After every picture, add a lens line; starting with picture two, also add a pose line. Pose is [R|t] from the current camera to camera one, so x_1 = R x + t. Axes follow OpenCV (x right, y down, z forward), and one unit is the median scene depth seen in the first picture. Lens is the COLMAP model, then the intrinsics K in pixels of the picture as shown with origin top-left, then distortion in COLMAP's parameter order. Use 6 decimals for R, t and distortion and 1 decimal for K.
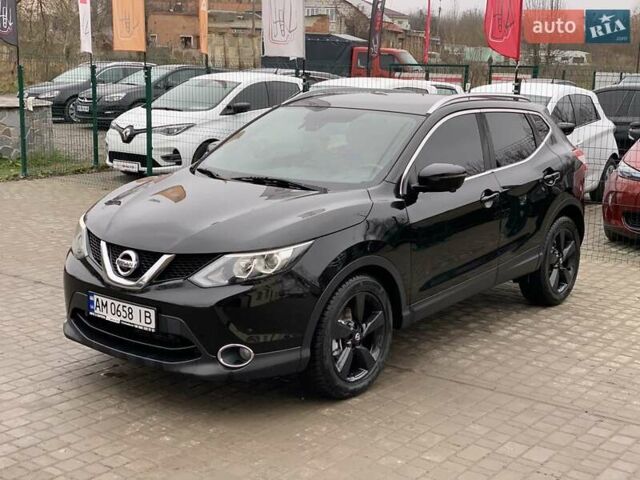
lens RADIAL K [[958.1, 0, 320.0], [0, 958.1, 240.0], [0, 0, 1]] dist [0.123562, -0.211824]
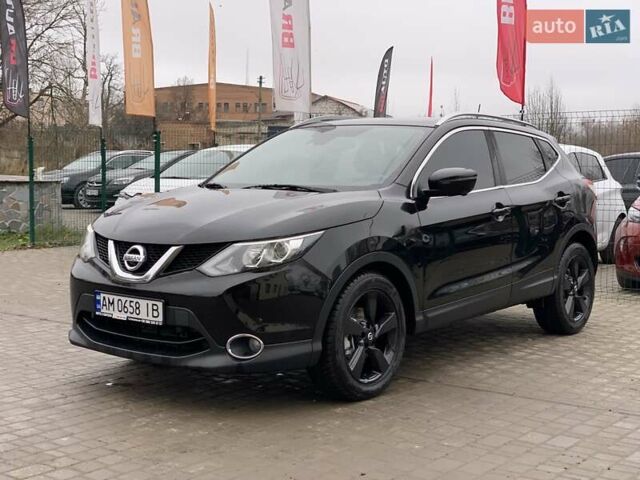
lens RADIAL K [[958.1, 0, 320.0], [0, 958.1, 240.0], [0, 0, 1]] dist [0.123562, -0.211824]
pose [[0.999909, -0.011960, -0.006296, -0.004470], [0.011124, 0.992801, -0.119261, 0.118887], [0.007677, 0.119181, 0.992843, 0.023073]]
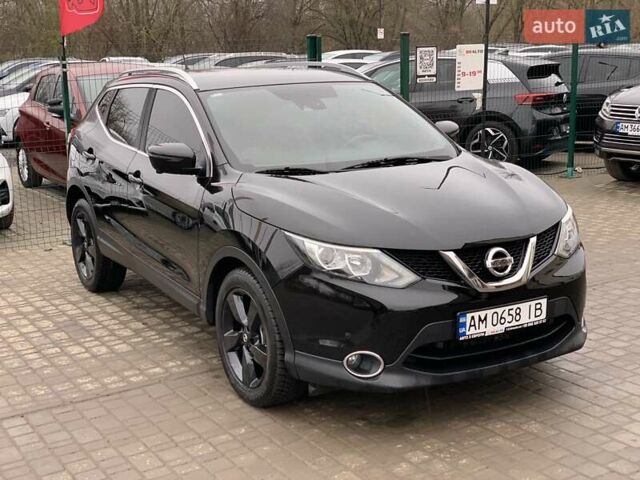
lens RADIAL K [[958.1, 0, 320.0], [0, 958.1, 240.0], [0, 0, 1]] dist [0.123562, -0.211824]
pose [[0.385487, -0.256218, 0.886427, -0.970145], [0.176137, 0.963442, 0.201881, -0.187029], [-0.905746, 0.078310, 0.416523, 0.748722]]
